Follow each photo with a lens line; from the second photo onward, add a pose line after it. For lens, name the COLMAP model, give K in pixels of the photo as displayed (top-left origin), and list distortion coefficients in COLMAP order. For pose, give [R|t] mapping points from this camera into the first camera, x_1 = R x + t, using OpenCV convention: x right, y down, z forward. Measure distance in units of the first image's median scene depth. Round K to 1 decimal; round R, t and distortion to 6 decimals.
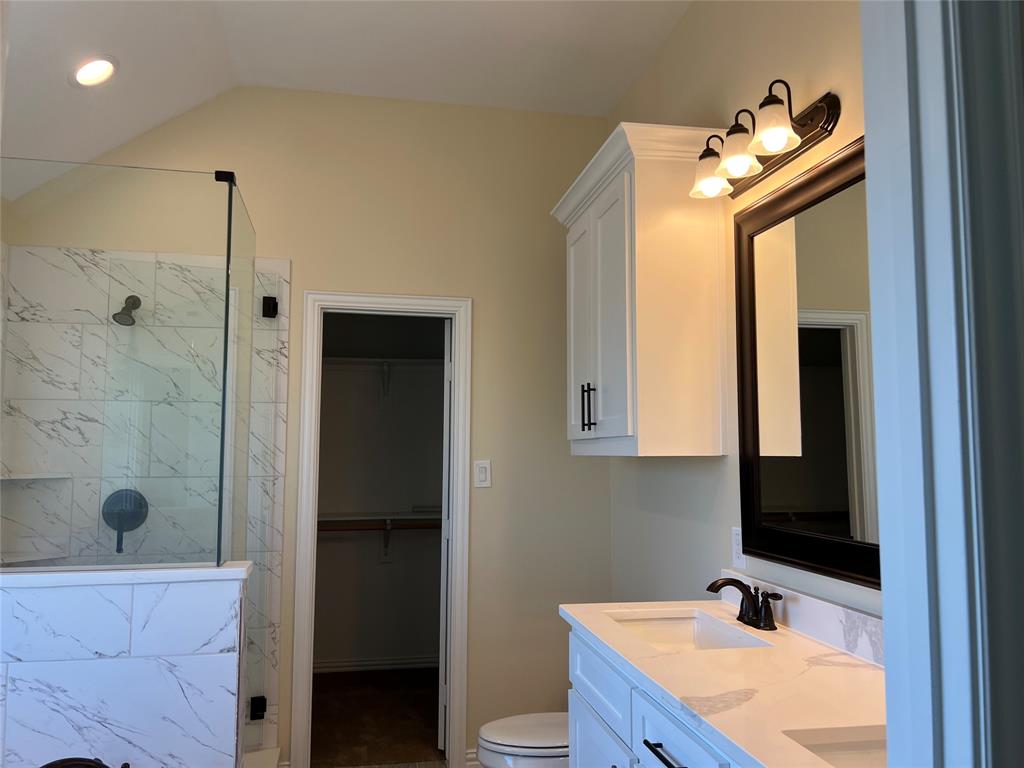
lens RADIAL K [[771.9, 0, 511.4], [0, 771.9, 393.3], [0, 0, 1]] dist [0.052870, -0.068967]
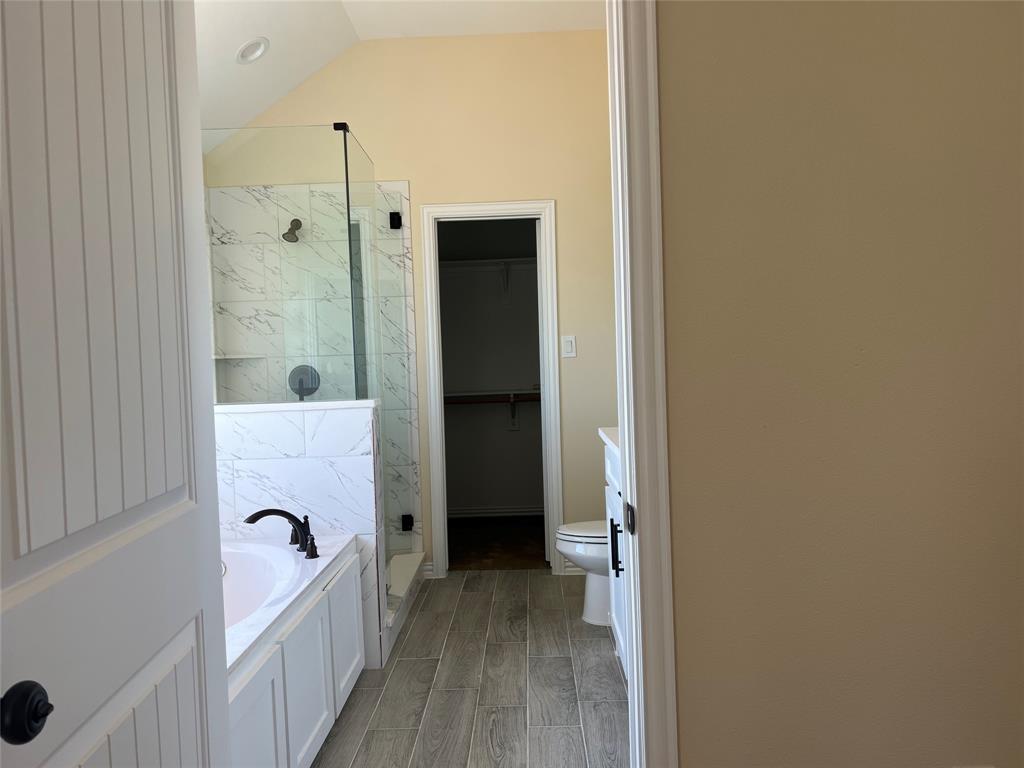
lens RADIAL K [[771.9, 0, 522.9], [0, 771.9, 390.6], [0, 0, 1]] dist [0.052870, -0.068967]
pose [[0.978248, -0.029503, -0.205329, 0.152815], [0.053122, 0.992457, 0.110486, 0.038239], [0.200521, -0.118991, 0.972436, -0.237782]]
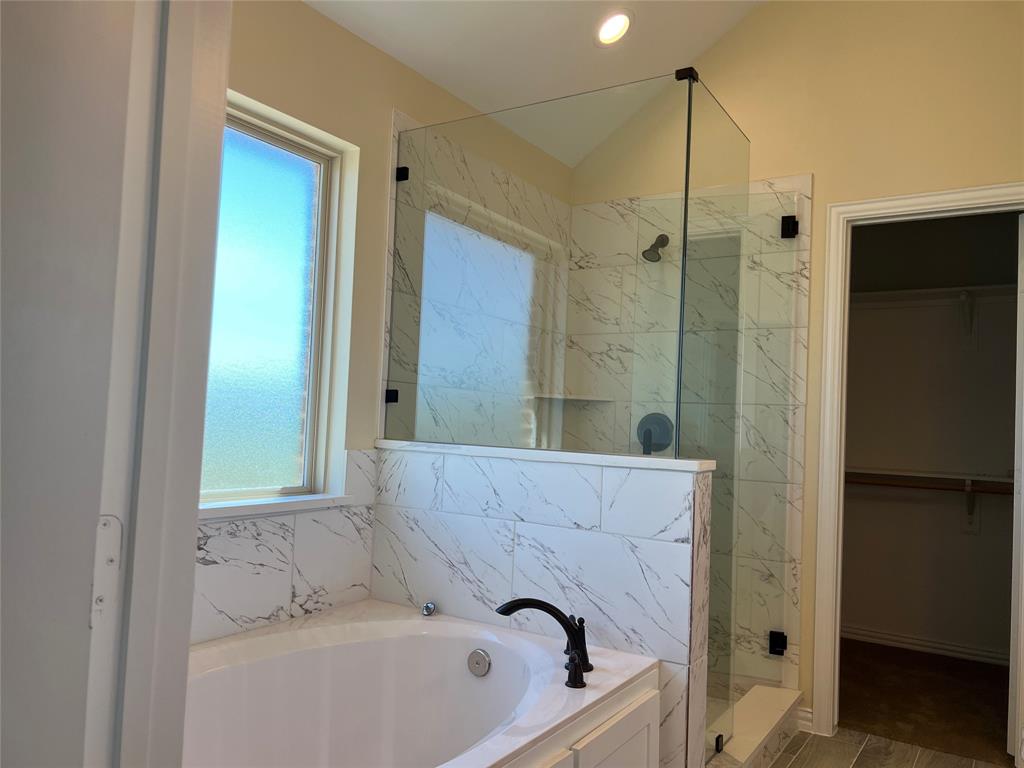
lens RADIAL K [[771.9, 0, 495.2], [0, 771.9, 387.0], [0, 0, 1]] dist [0.052870, -0.068967]
pose [[0.704201, -0.004951, -0.709984, 0.113169], [0.012119, 0.999914, 0.005047, 0.078033], [0.709898, -0.012158, 0.704200, 0.078478]]
